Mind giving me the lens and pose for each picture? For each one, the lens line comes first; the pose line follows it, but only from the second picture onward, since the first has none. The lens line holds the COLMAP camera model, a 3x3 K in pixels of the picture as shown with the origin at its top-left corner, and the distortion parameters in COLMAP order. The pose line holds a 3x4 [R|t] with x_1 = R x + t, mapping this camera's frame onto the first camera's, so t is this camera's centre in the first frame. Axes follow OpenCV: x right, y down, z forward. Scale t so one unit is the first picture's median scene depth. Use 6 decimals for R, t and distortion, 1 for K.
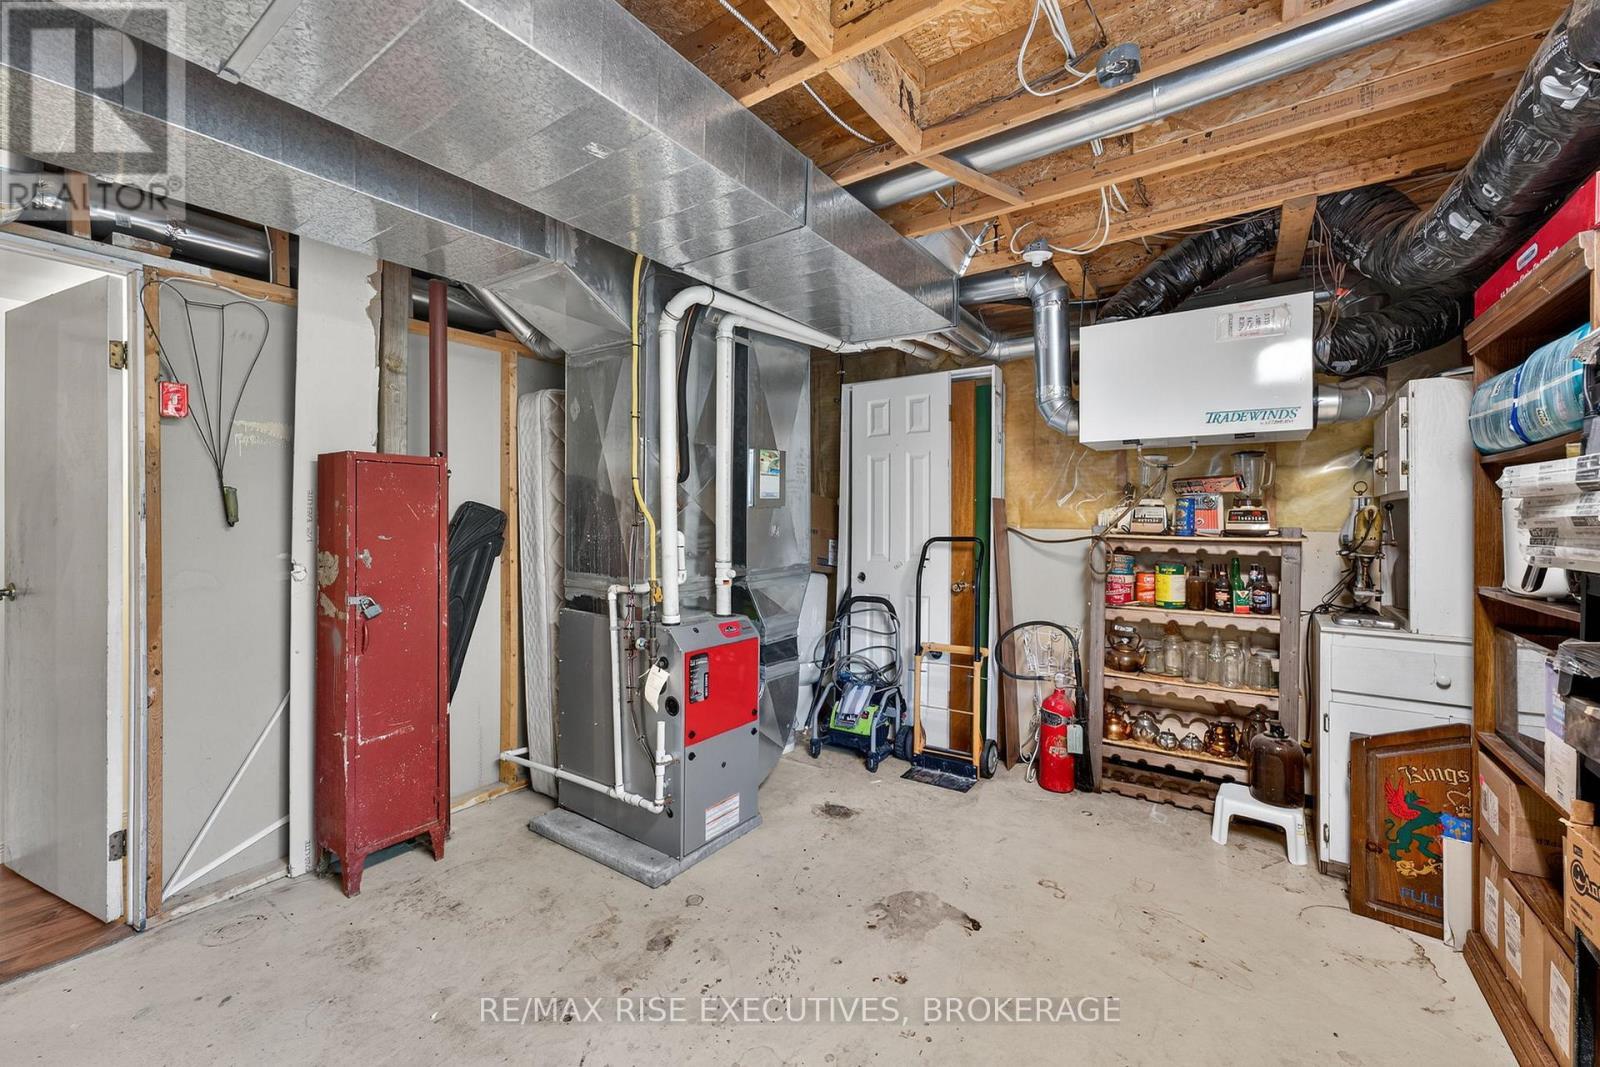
lens RADIAL K [[645.3, 0, 789.7], [0, 645.3, 522.7], [0, 0, 1]] dist [-0.008033, 0.003461]
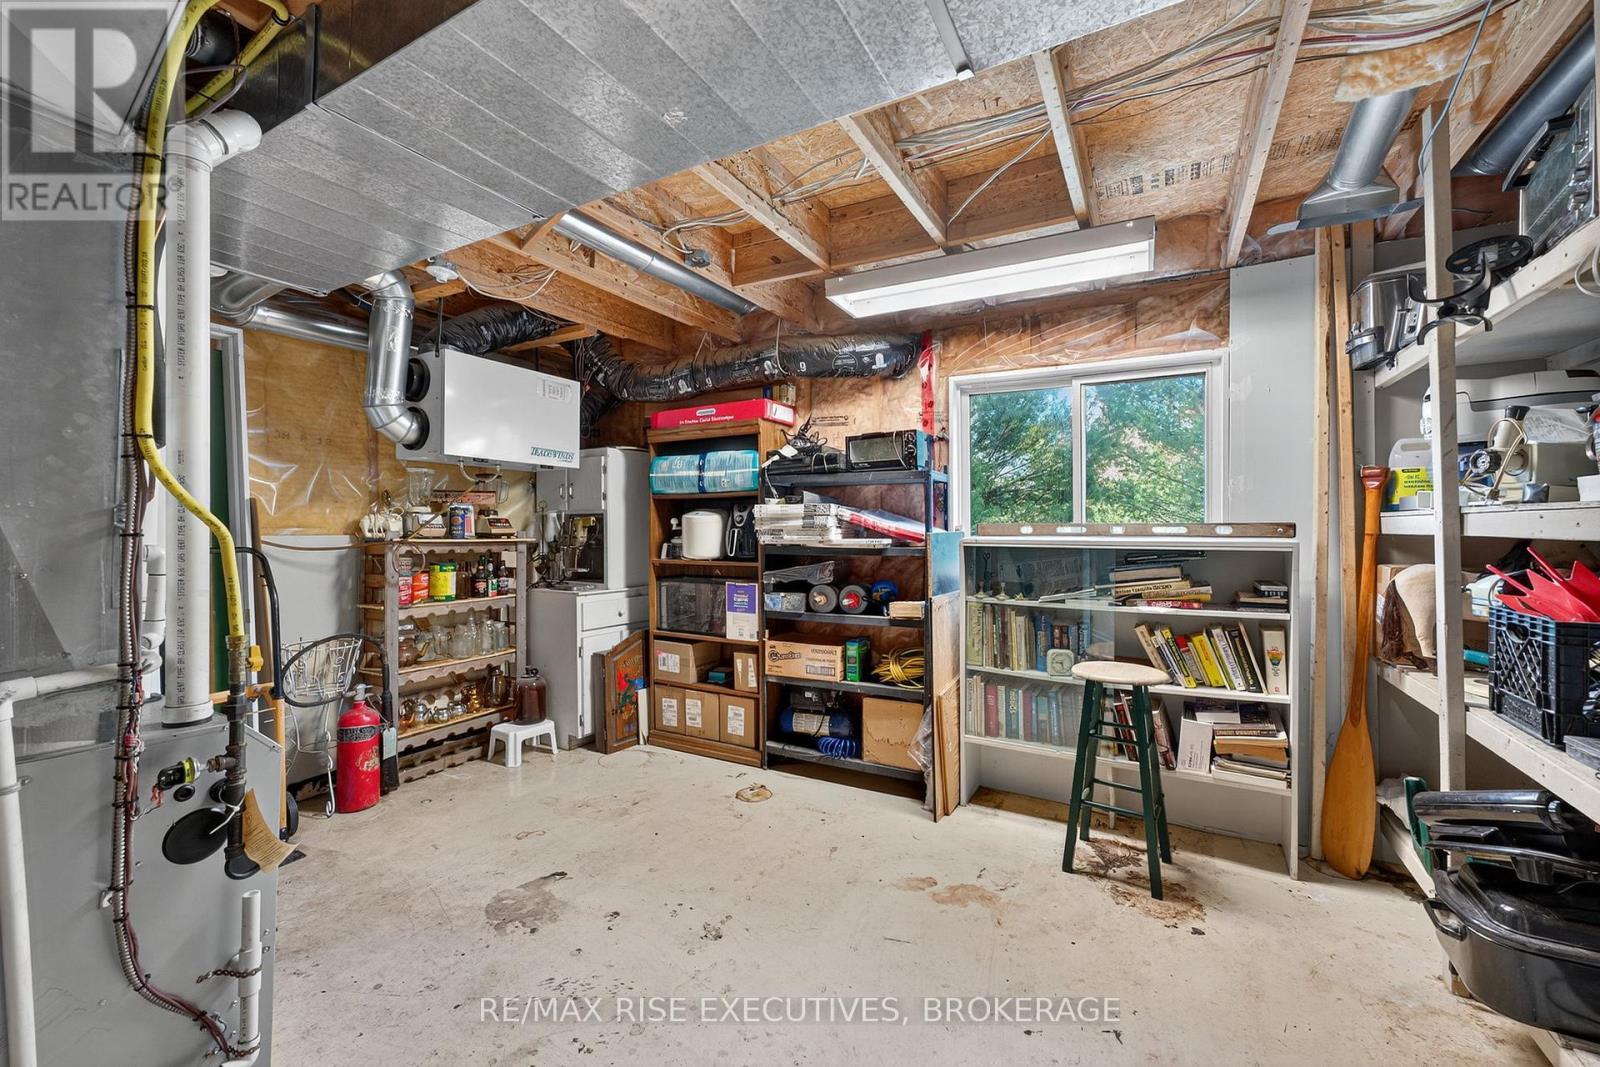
lens RADIAL K [[645.3, 0, 791.5], [0, 645.3, 526.1], [0, 0, 1]] dist [-0.008033, 0.003461]
pose [[-0.092227, 0.000788, 0.995738, -0.673733], [0.002797, 0.999996, -0.000533, -0.001085], [-0.995734, 0.002736, -0.092229, 0.511439]]
